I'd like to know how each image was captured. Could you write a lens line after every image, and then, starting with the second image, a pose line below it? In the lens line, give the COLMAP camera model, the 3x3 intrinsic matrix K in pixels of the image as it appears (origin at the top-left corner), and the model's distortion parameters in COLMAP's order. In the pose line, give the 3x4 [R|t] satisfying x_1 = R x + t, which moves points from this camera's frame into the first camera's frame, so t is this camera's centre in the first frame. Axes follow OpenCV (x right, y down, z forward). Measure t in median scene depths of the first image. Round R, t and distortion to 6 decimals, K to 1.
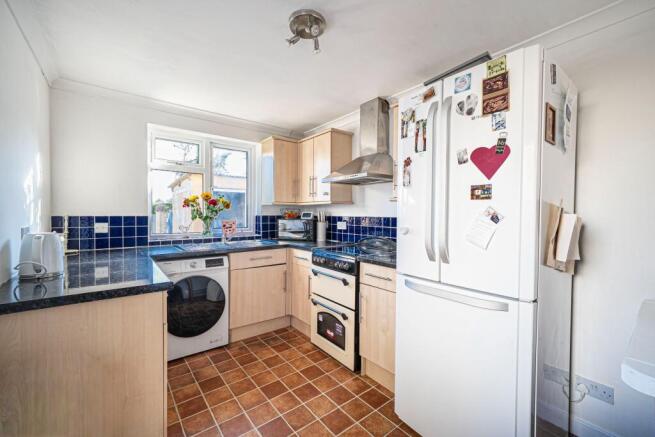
lens RADIAL K [[268.5, 0, 326.4], [0, 268.5, 222.2], [0, 0, 1]] dist [-0.000147, 0.000014]
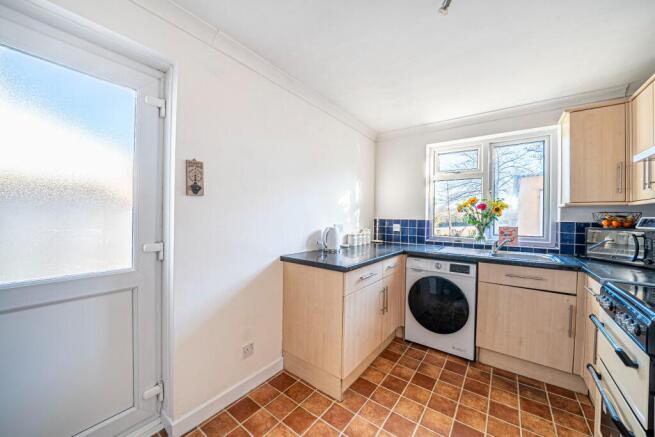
lens RADIAL K [[240.0, 0, 327.5], [0, 240.0, 218.5], [0, 0, 1]] dist [-0.019885, 0.000028]
pose [[0.259231, 0.007962, -0.965783, 0.278069], [-0.042198, 0.999104, -0.003090, -0.007344], [0.964893, 0.041555, 0.259334, 0.290044]]
